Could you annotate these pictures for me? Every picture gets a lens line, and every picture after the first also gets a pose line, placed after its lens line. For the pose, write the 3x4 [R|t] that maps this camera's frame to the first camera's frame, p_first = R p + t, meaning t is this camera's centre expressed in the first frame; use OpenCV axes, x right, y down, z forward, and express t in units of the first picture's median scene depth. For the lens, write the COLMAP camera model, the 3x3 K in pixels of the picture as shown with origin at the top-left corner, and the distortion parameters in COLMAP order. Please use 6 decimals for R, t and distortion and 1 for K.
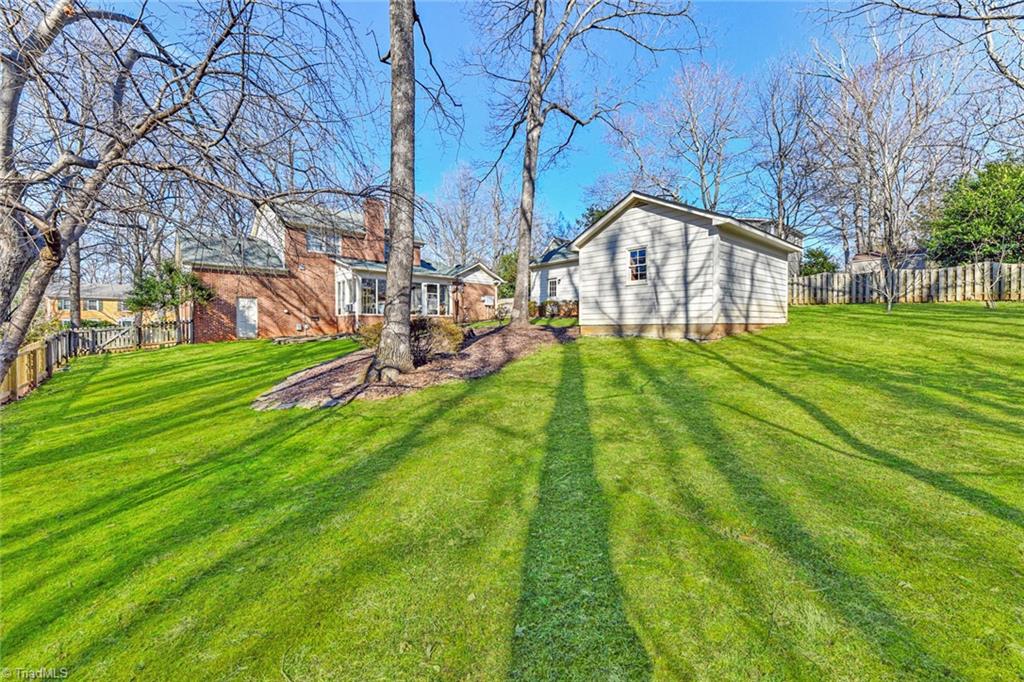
lens RADIAL K [[413.5, 0, 513.9], [0, 413.5, 324.4], [0, 0, 1]] dist [0.020405, 0.000110]
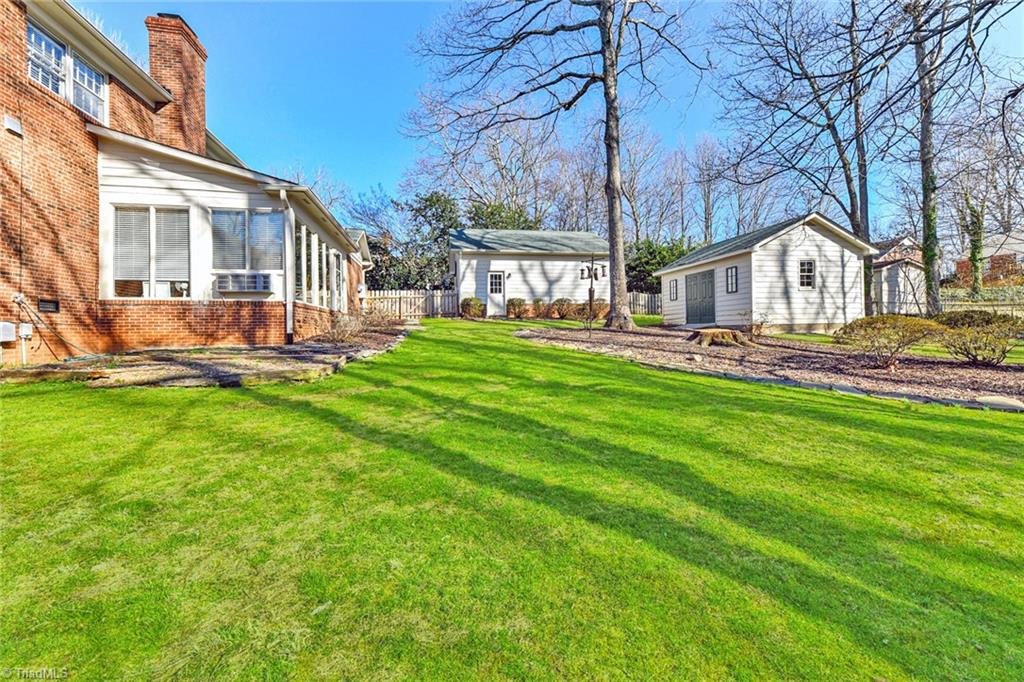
lens RADIAL K [[413.5, 0, 513.9], [0, 413.5, 324.4], [0, 0, 1]] dist [0.020405, 0.000110]
pose [[0.515571, 0.012979, 0.856749, -1.184954], [0.007881, 0.999771, -0.019888, 0.019081], [-0.856811, 0.017006, 0.515350, 1.127695]]
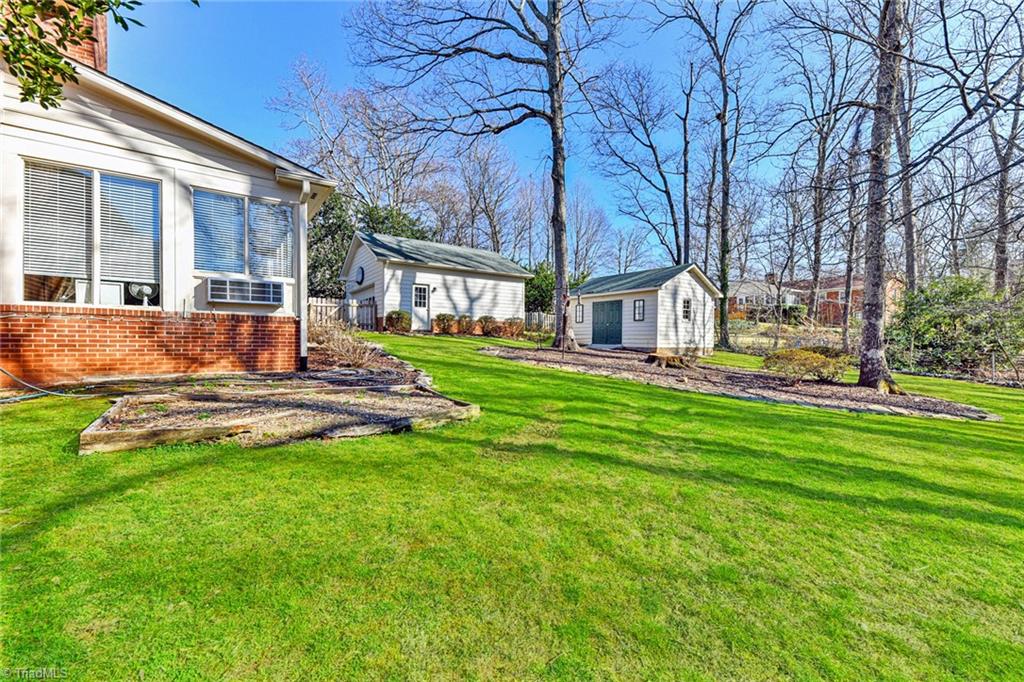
lens RADIAL K [[408.3, 0, 512.0], [0, 408.3, 341.0], [0, 0, 1]] dist [0.019005, 0.000006]
pose [[0.106993, 0.002245, 0.994257, -1.332441], [-0.016668, 0.999861, -0.000464, -0.013344], [-0.994120, -0.016522, 0.107016, 1.517660]]
